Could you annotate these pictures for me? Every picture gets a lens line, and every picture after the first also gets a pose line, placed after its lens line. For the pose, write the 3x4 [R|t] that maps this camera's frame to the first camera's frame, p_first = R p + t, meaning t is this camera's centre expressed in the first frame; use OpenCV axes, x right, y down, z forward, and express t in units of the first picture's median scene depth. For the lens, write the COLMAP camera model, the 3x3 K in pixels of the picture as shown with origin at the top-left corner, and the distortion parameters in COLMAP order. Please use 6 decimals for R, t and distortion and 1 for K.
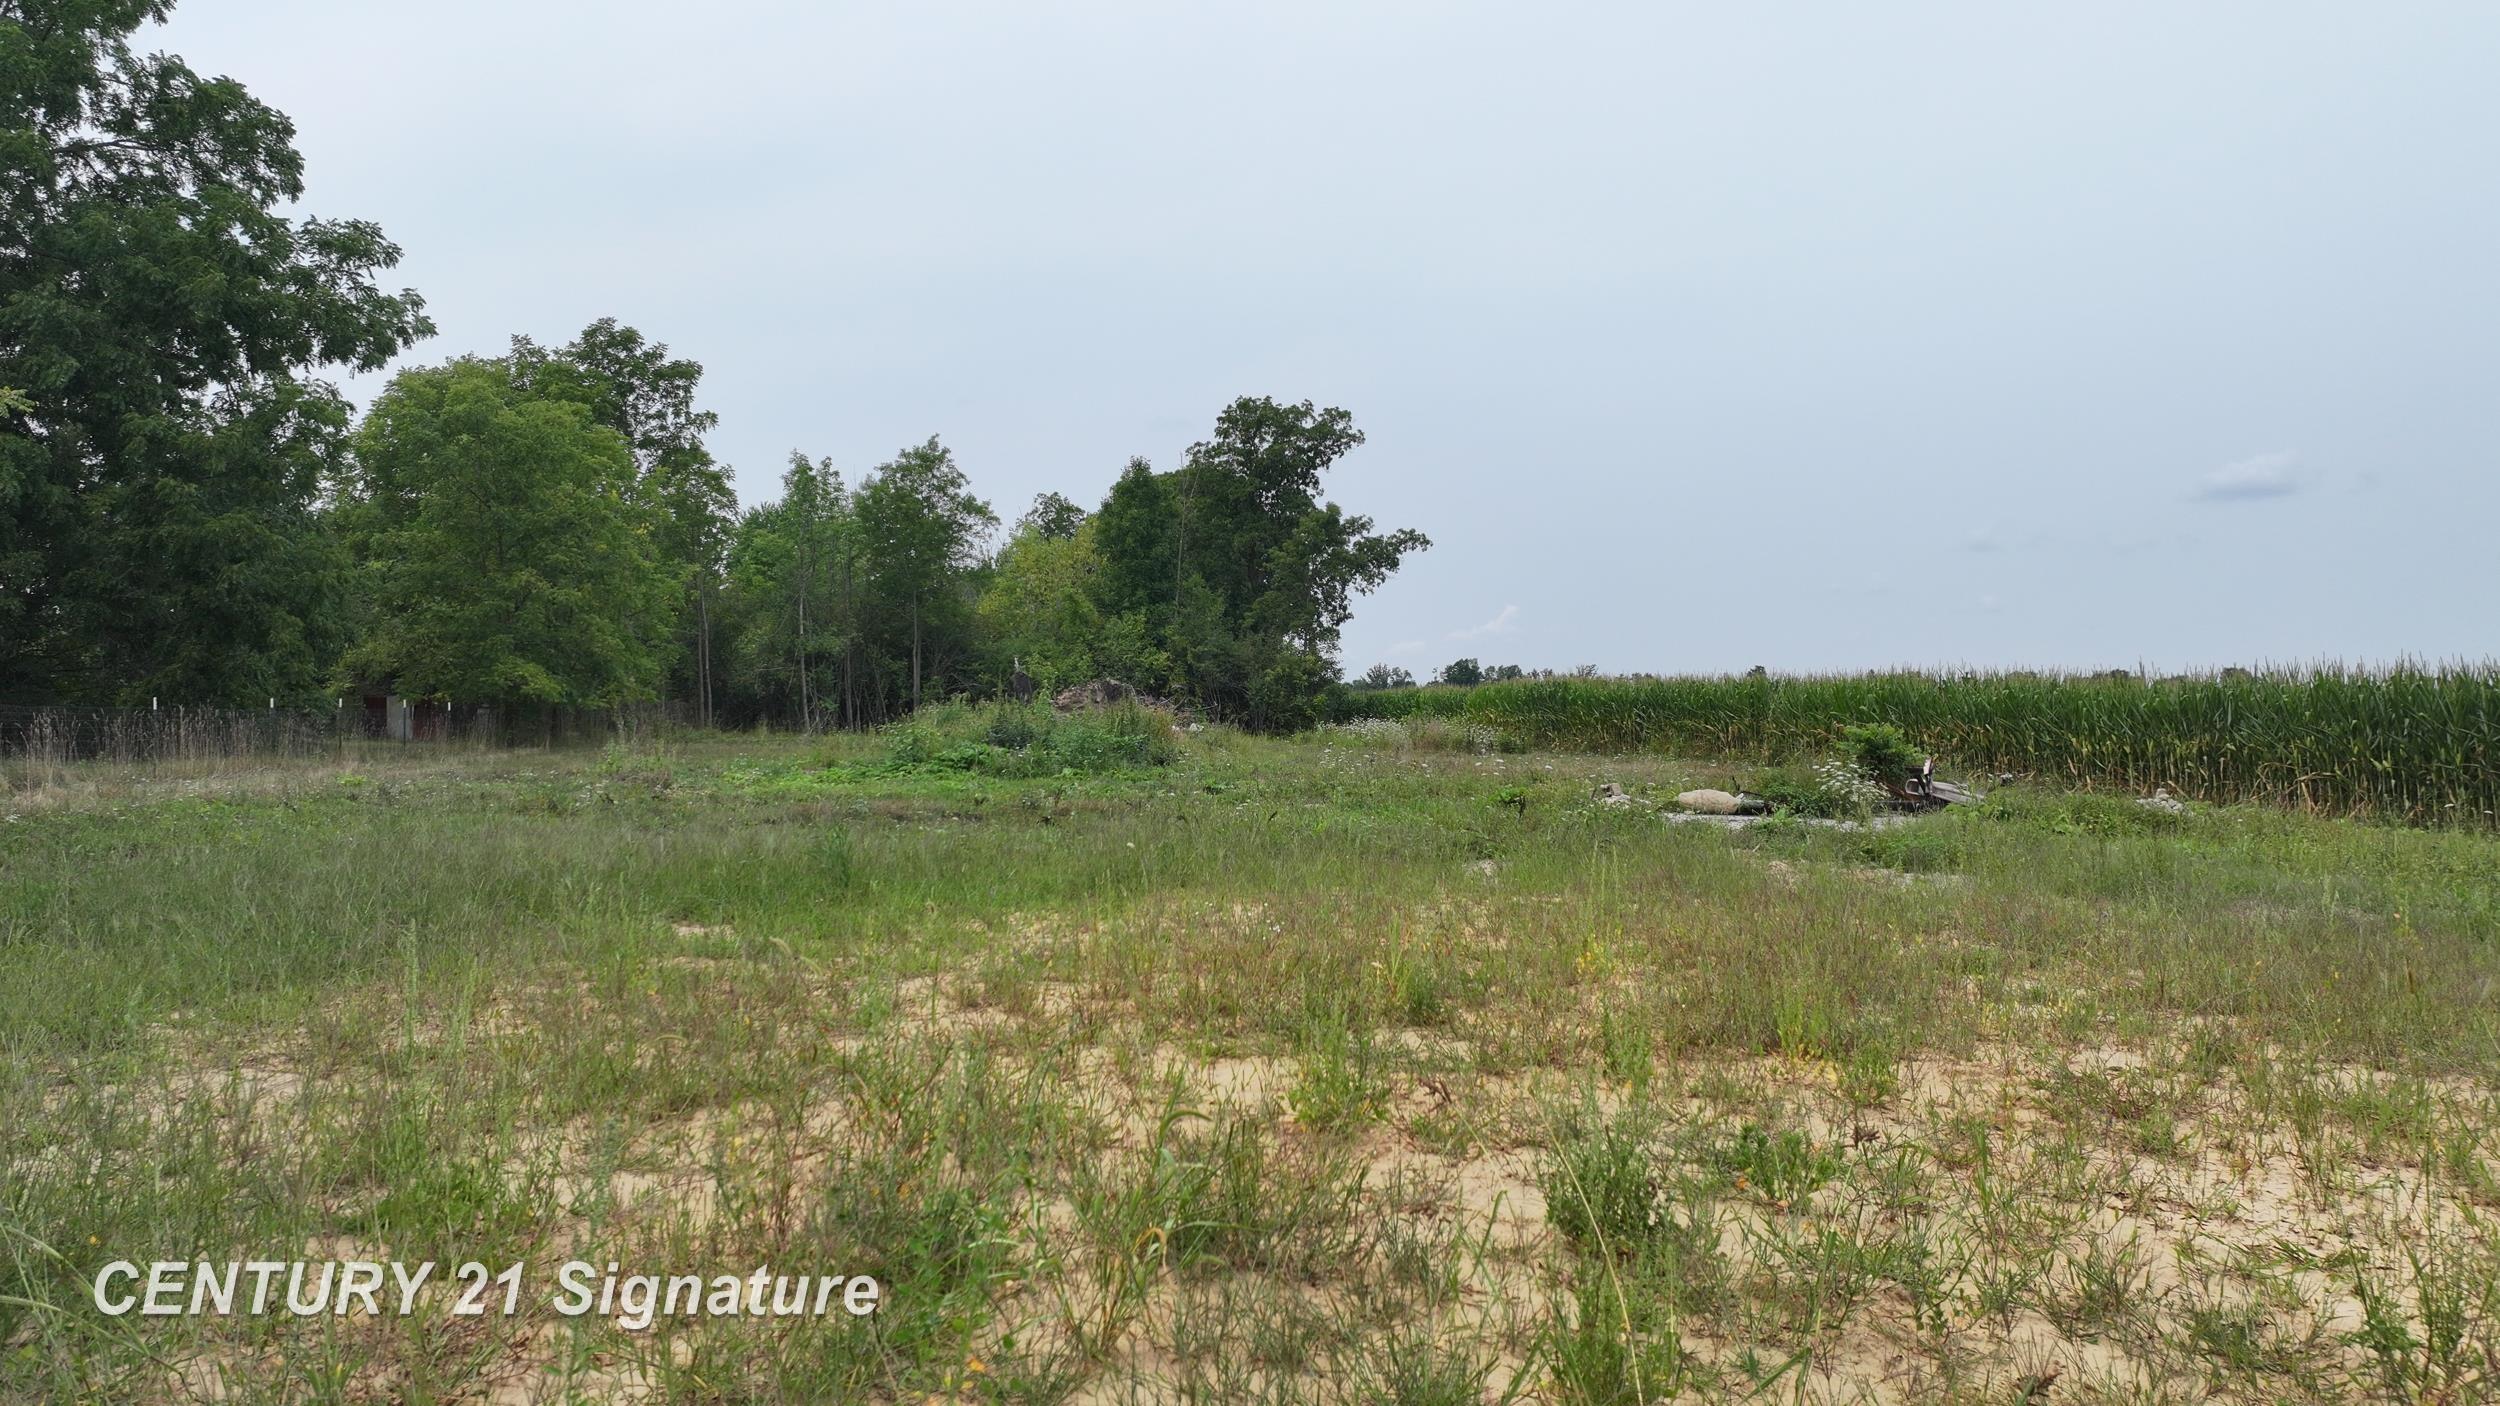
lens RADIAL K [[1742.1, 0, 1249.8], [0, 1742.1, 700.5], [0, 0, 1]] dist [0.007009, 0.000019]
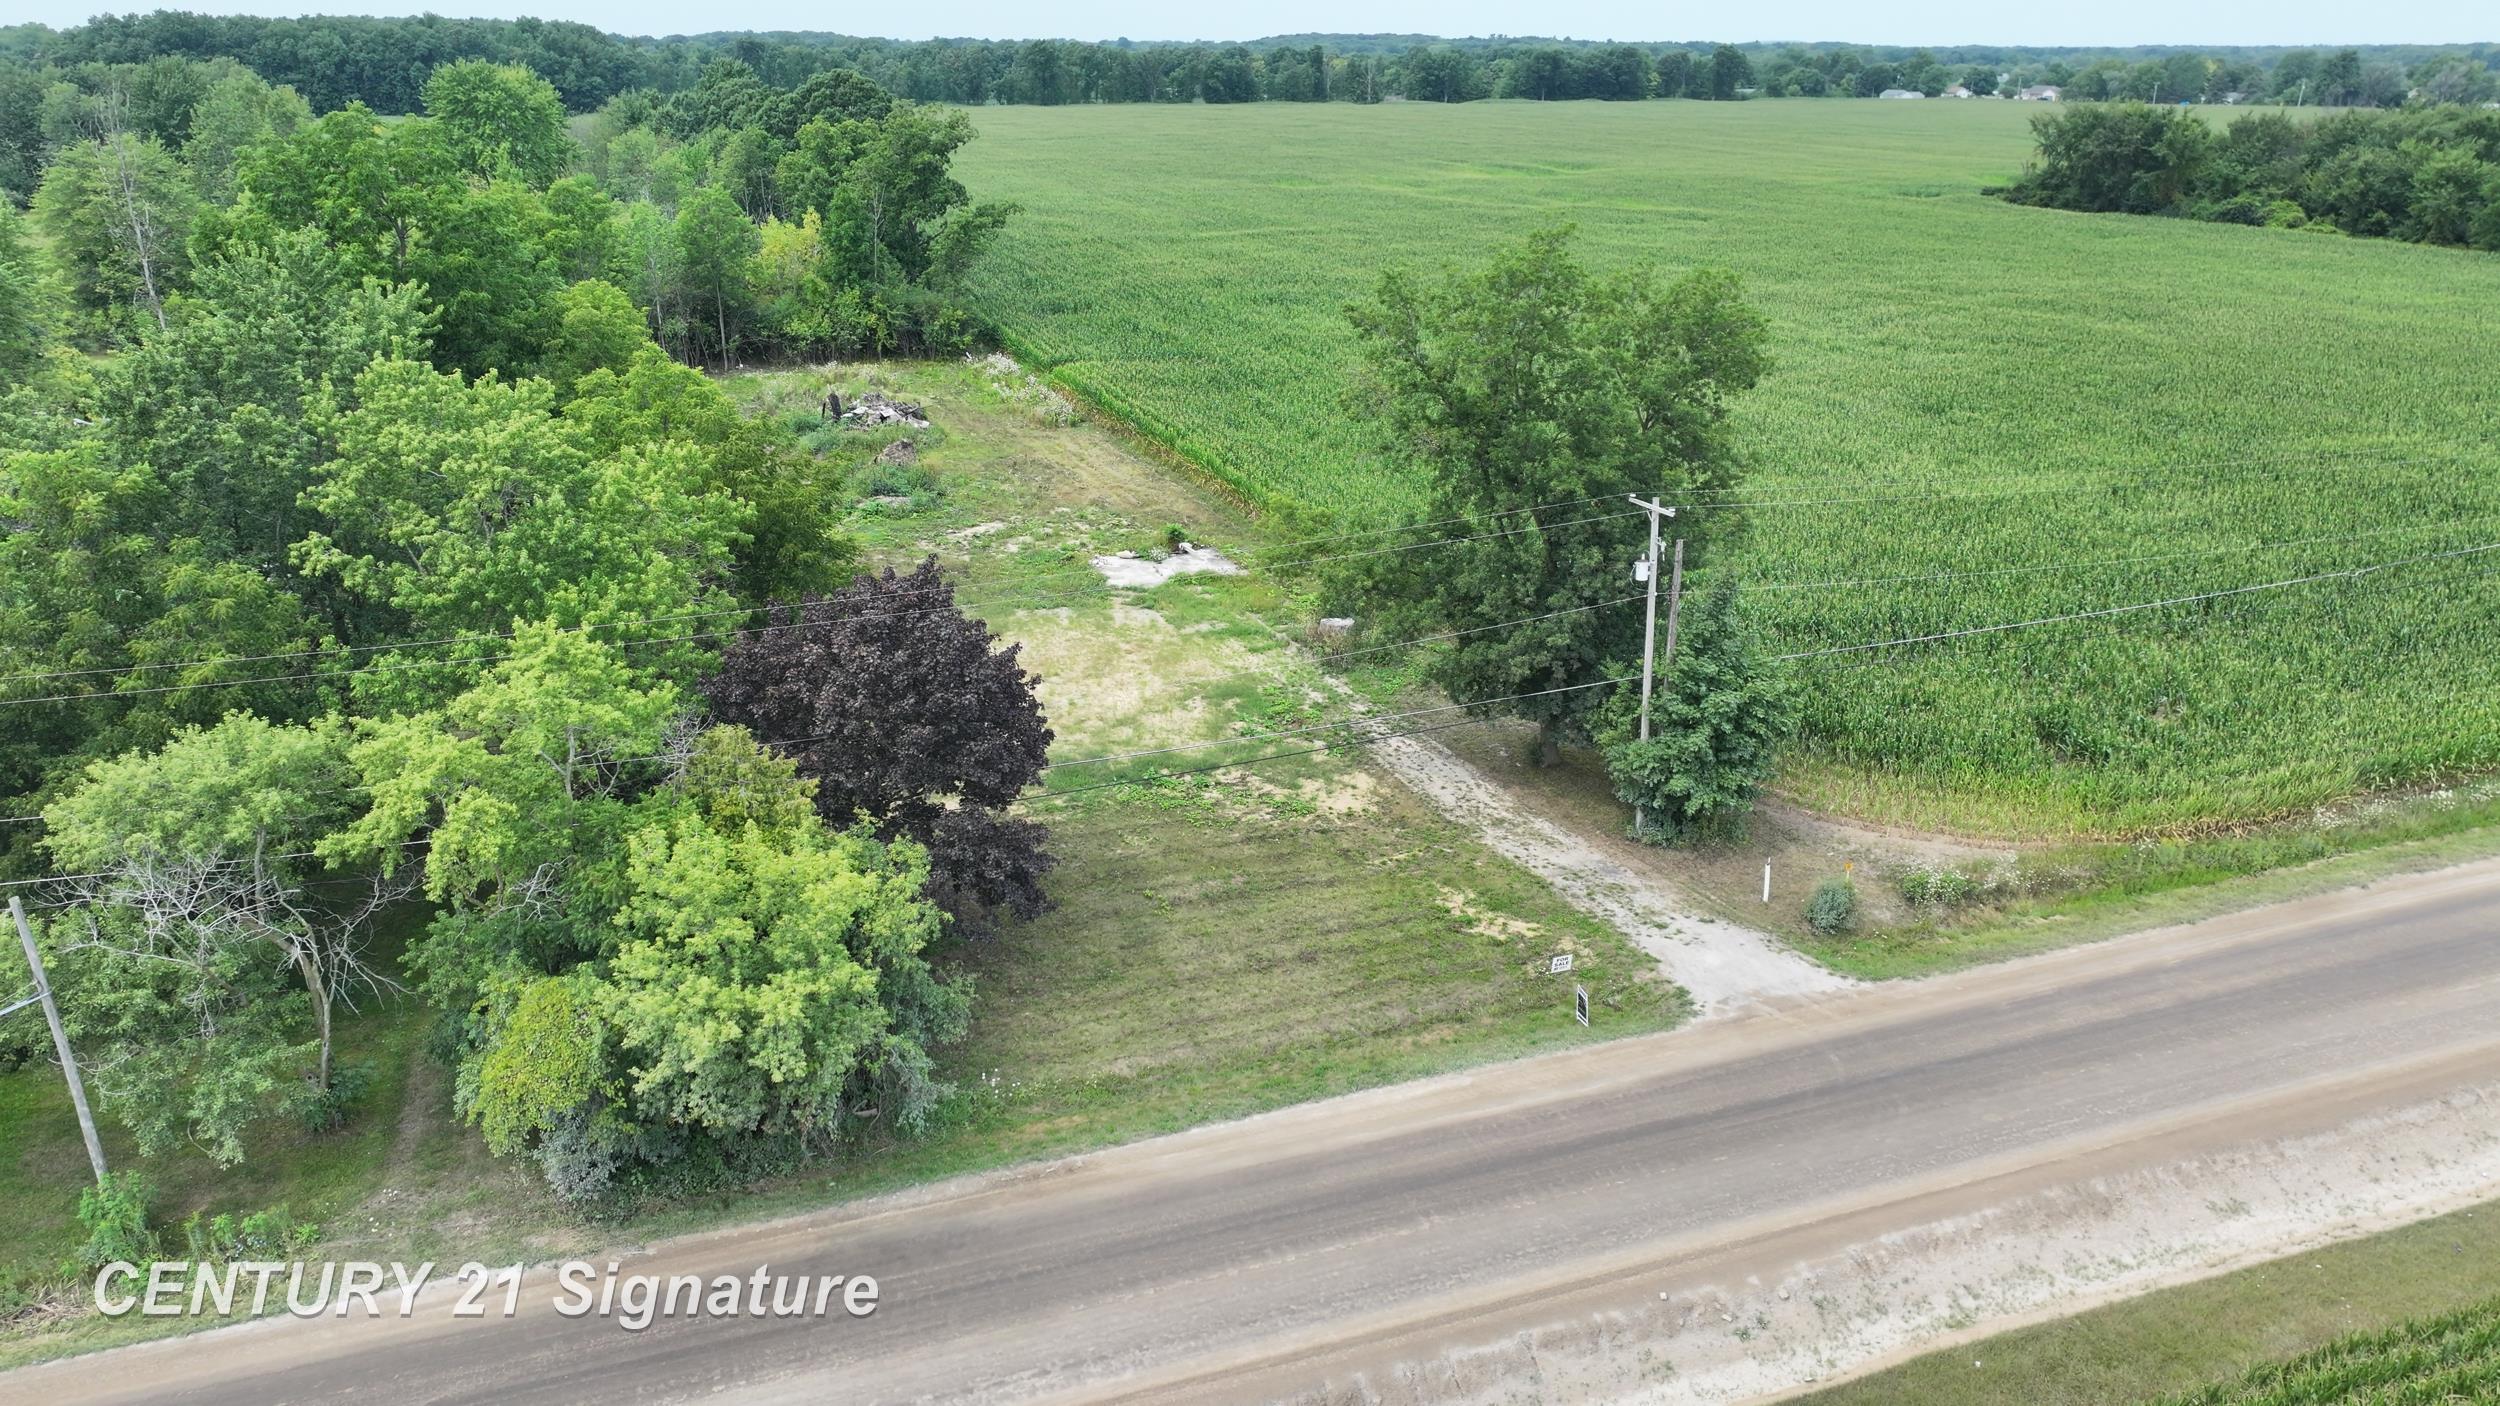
lens RADIAL K [[1742.1, 0, 1240.1], [0, 1742.1, 698.3], [0, 0, 1]] dist [0.007009, 0.000019]
pose [[0.974219, -0.079922, 0.210971, -0.090917], [-0.003361, 0.929901, 0.367794, -0.311064], [-0.225577, -0.359021, 0.905659, -0.763066]]
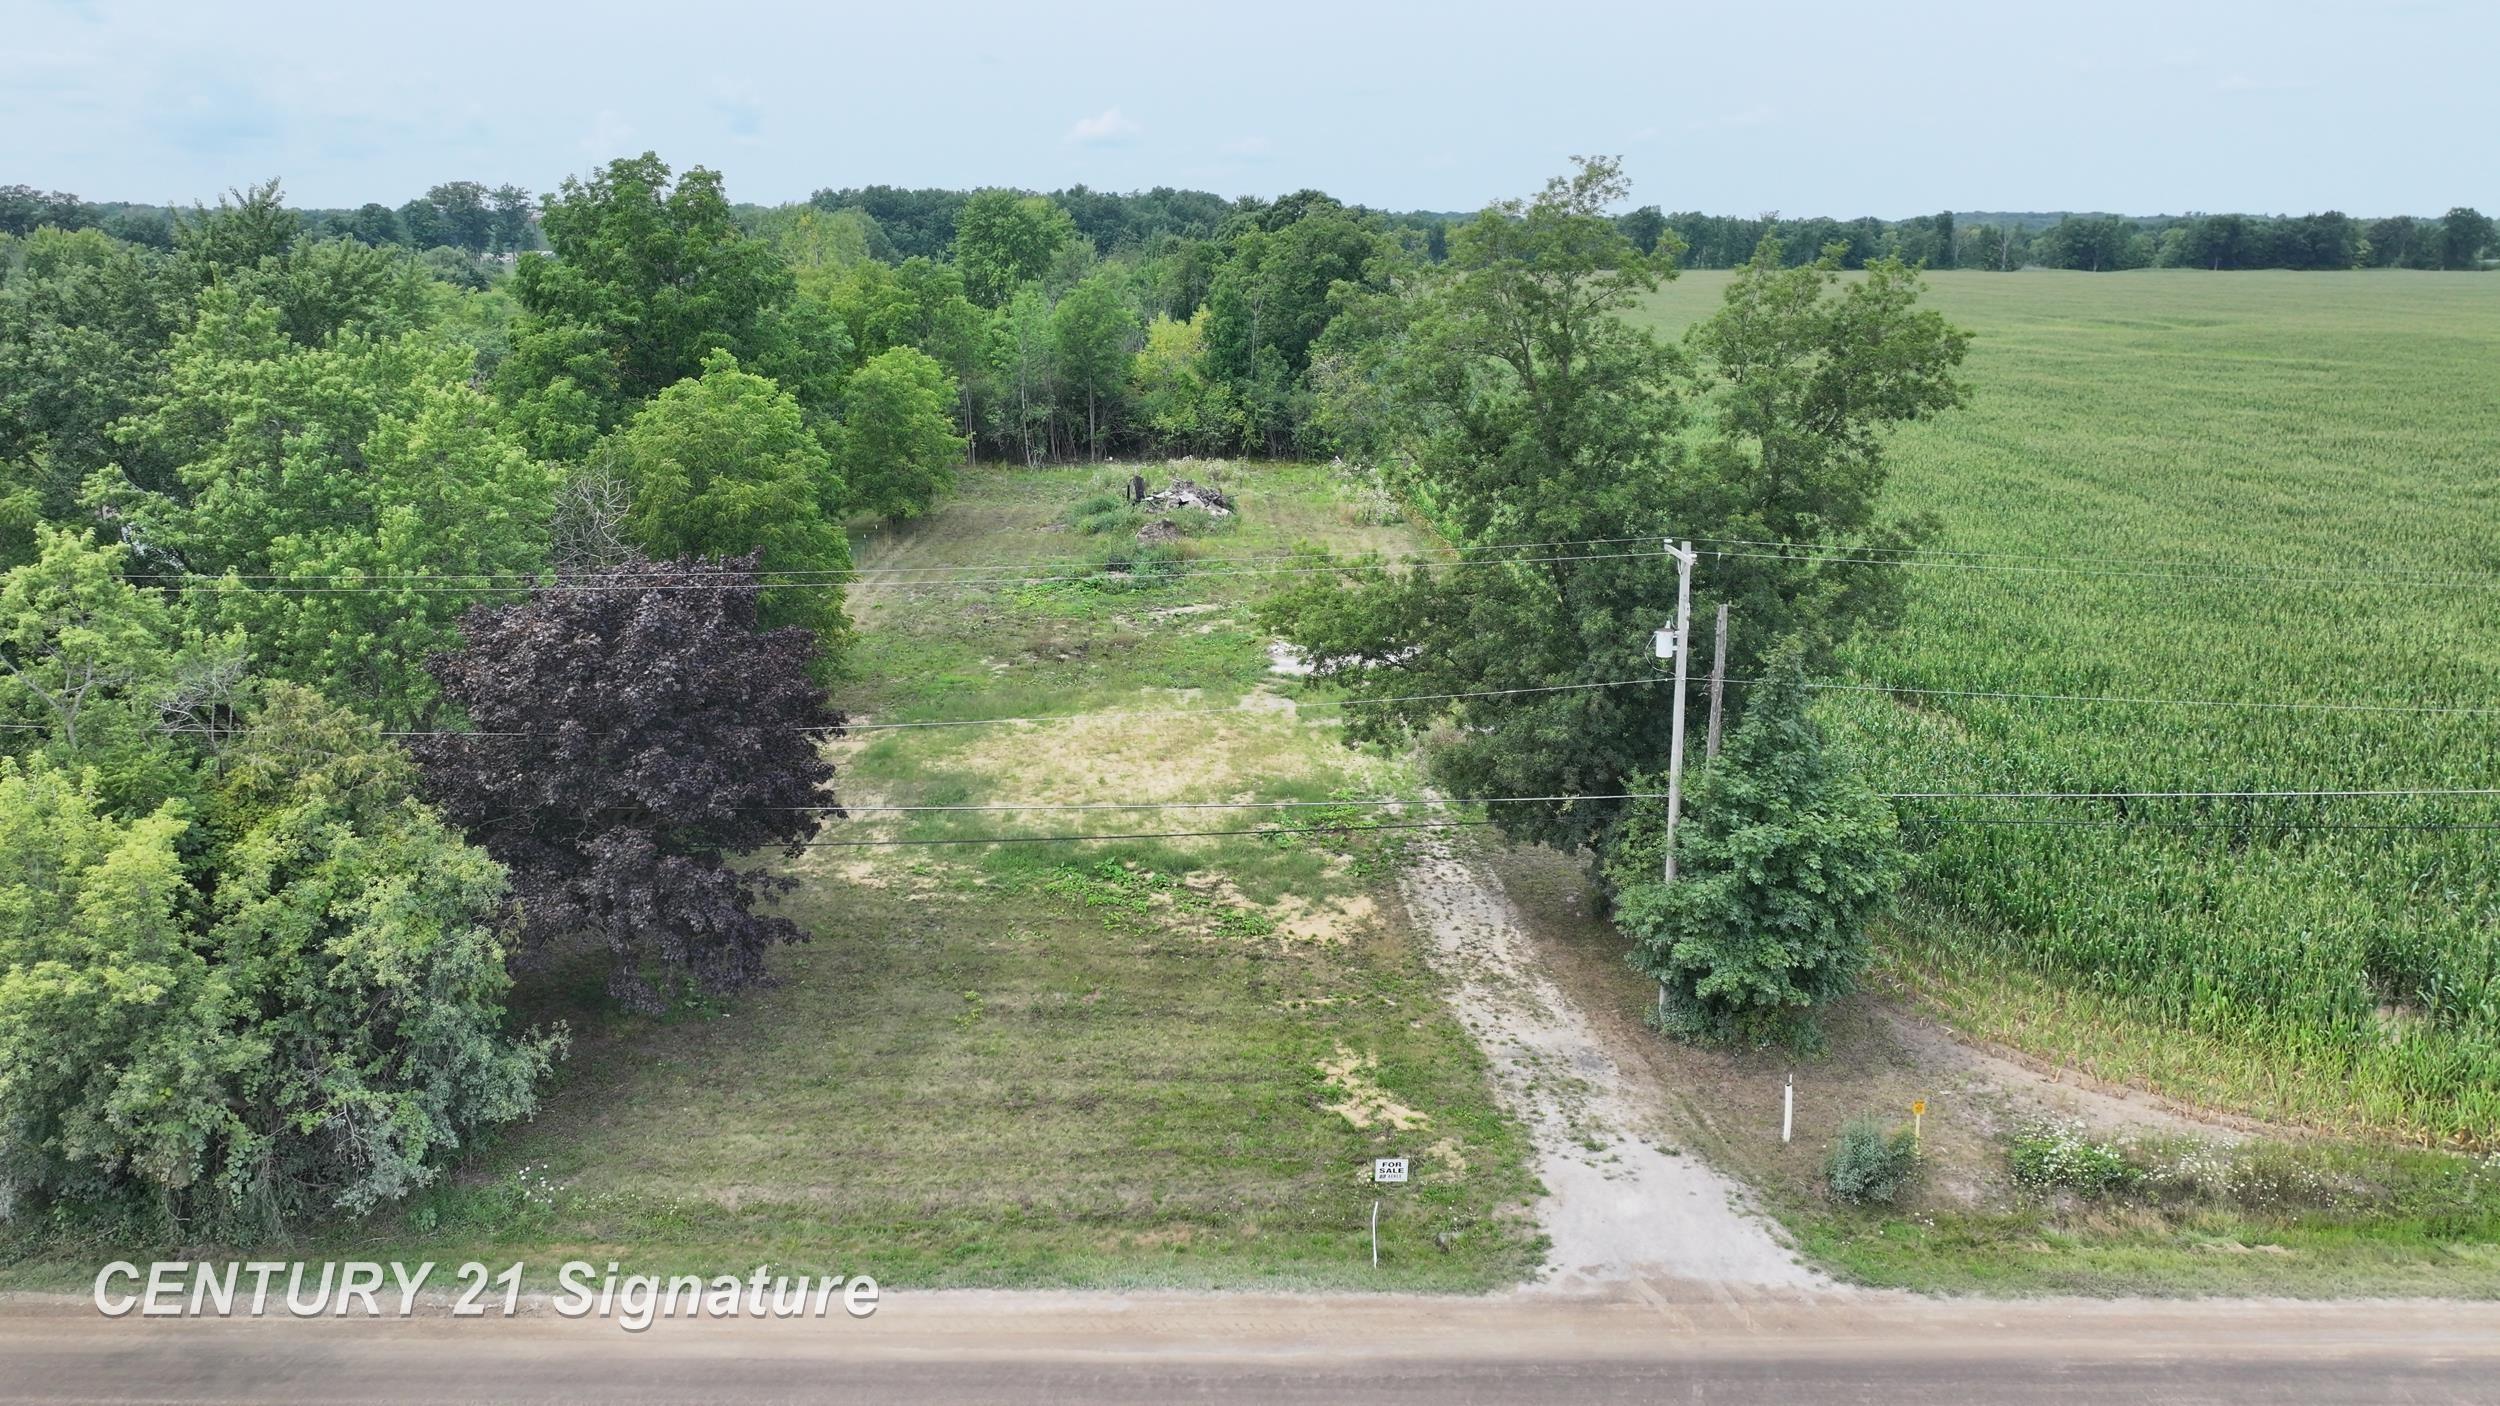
lens RADIAL K [[1742.1, 0, 1241.7], [0, 1742.1, 700.0], [0, 0, 1]] dist [0.007009, 0.000019]
pose [[0.991965, 0.030095, -0.122882, 0.163067], [0.005119, 0.960953, 0.276665, -0.223733], [0.126410, -0.275071, 0.953077, -0.640258]]
